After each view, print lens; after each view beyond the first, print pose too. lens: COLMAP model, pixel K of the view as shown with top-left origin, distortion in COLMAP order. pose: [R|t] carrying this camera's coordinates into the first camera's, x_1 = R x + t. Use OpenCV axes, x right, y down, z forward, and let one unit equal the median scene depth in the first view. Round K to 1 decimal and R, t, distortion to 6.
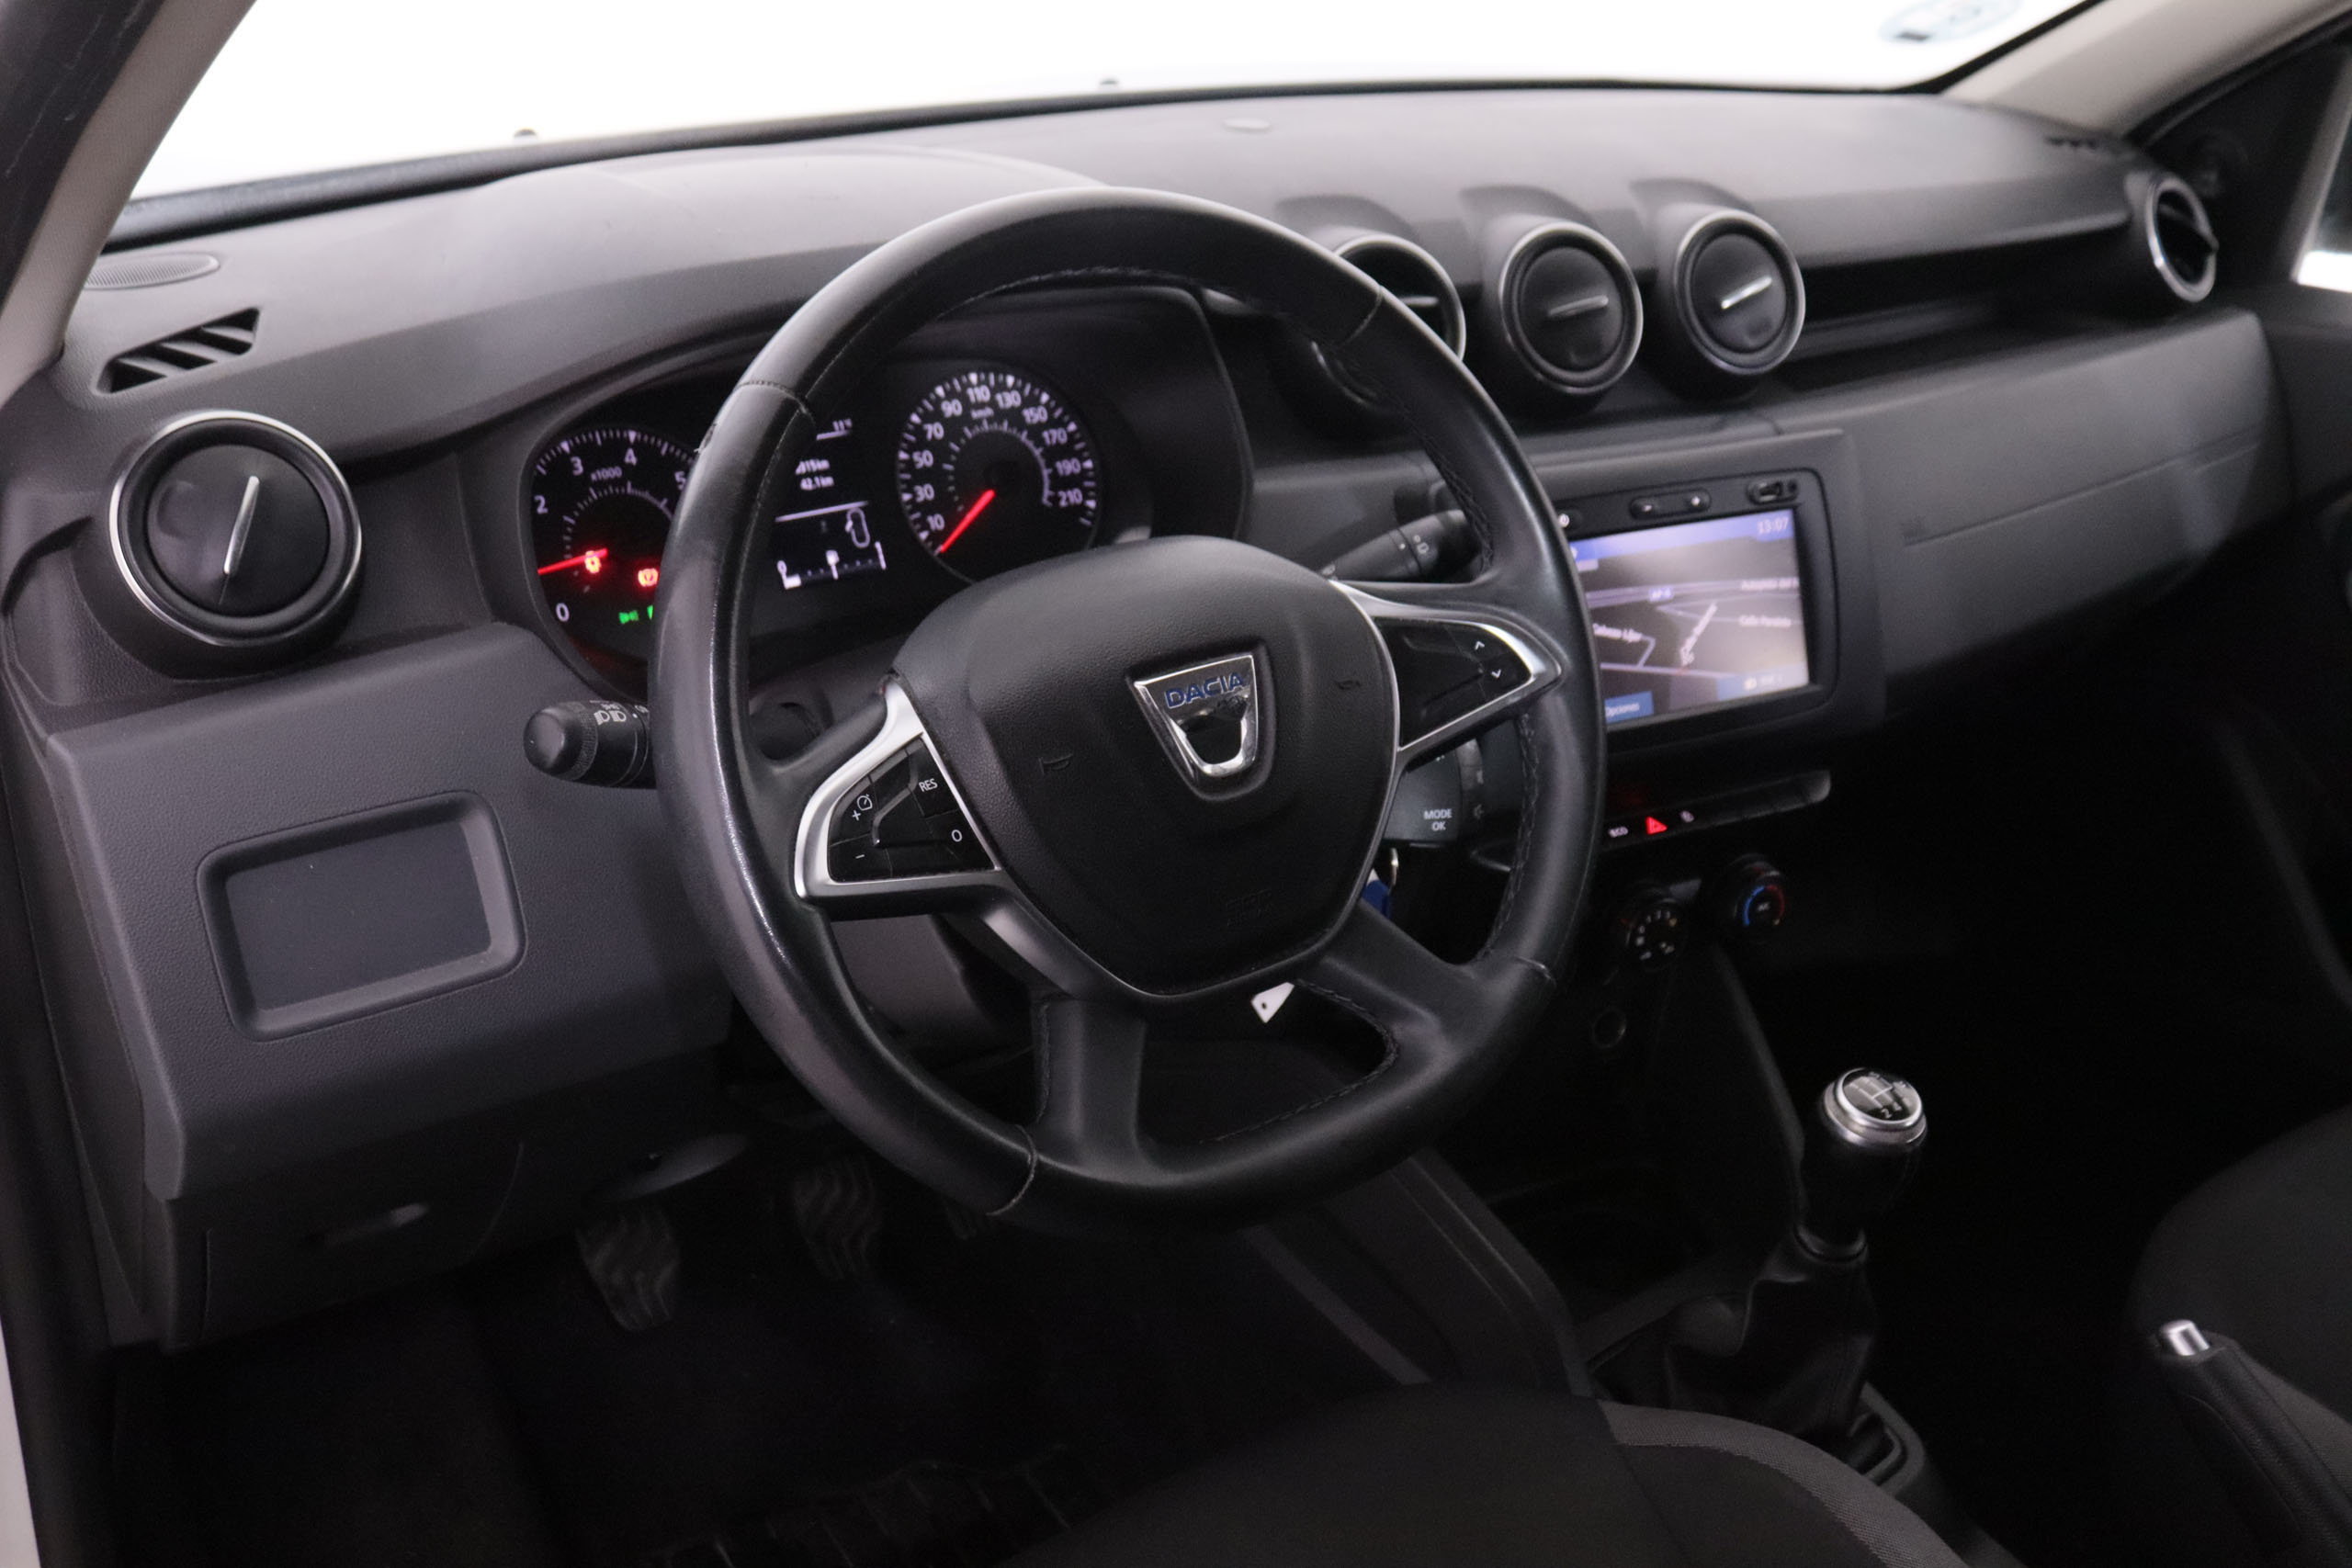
lens RADIAL K [[2477.0, 0, 1176.0], [0, 2477.0, 784.0], [0, 0, 1]] dist [-0.013707, -0.016016]
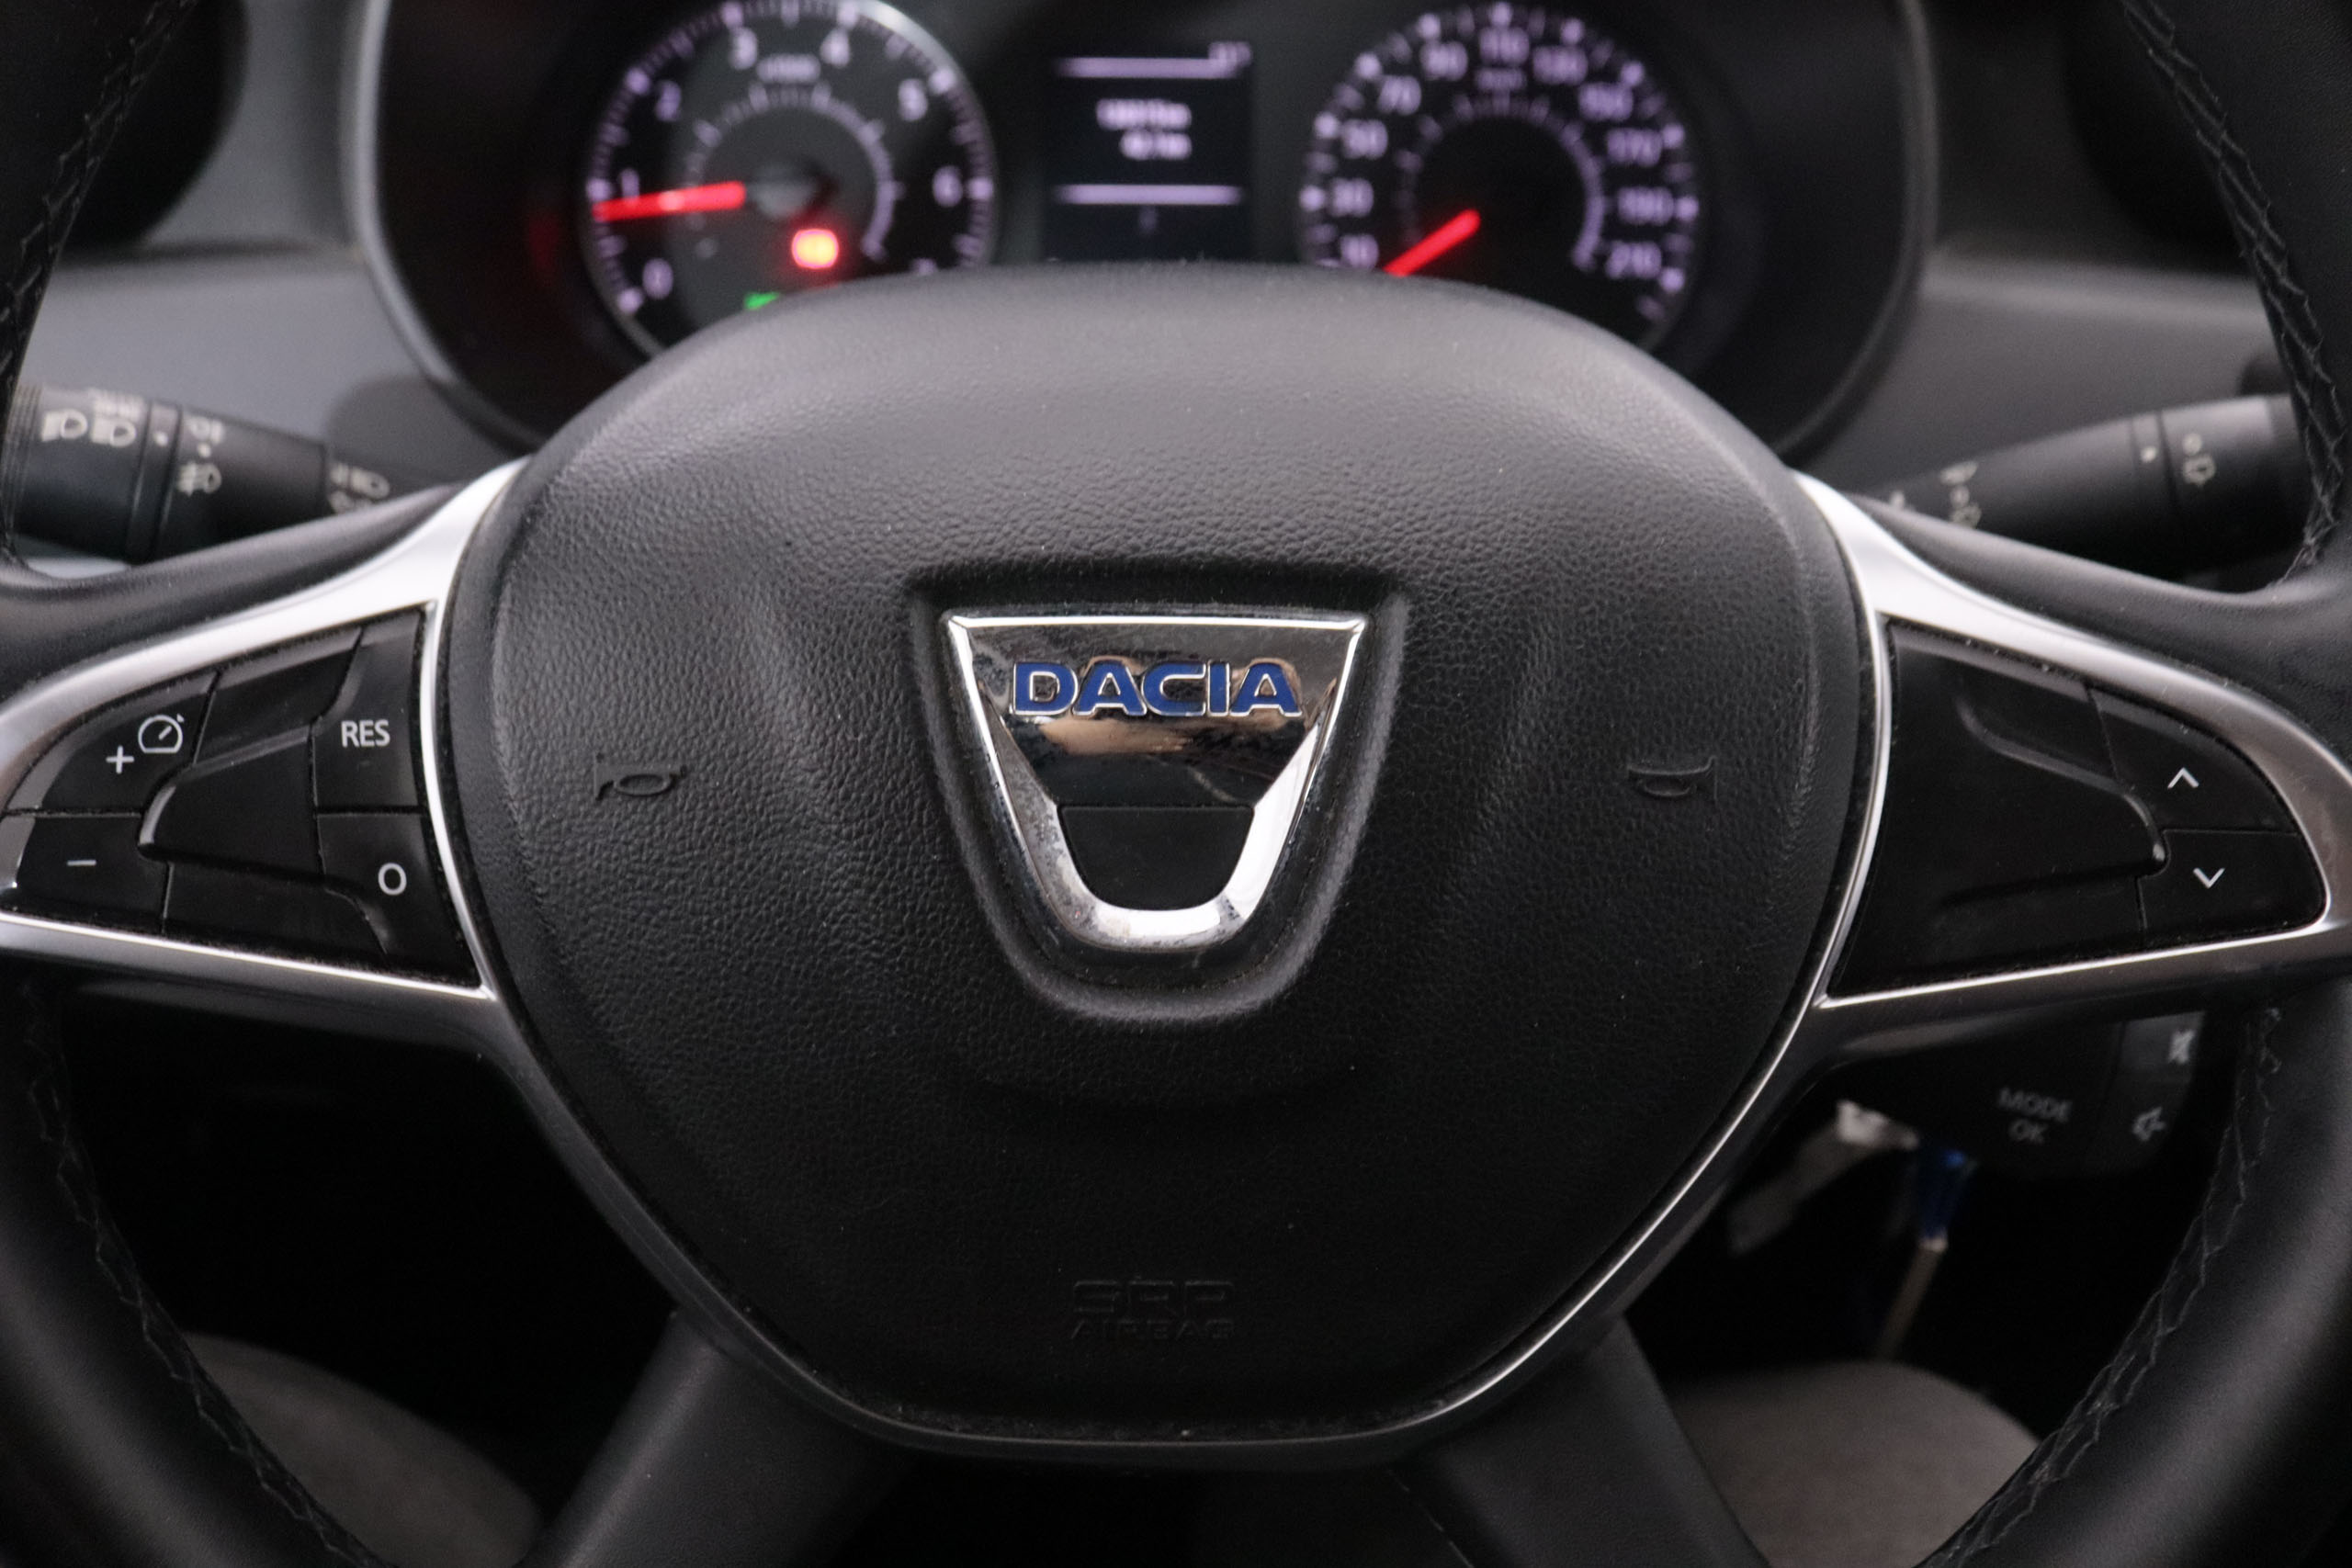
lens RADIAL K [[1742.2, 0, 1176.0], [0, 1742.2, 784.0], [0, 0, 1]] dist [-0.143465, 0.105657]
pose [[0.801791, 0.307250, -0.512571, 0.113920], [-0.235889, 0.950780, 0.200934, -0.059957], [0.549079, -0.040197, 0.834804, 0.656030]]
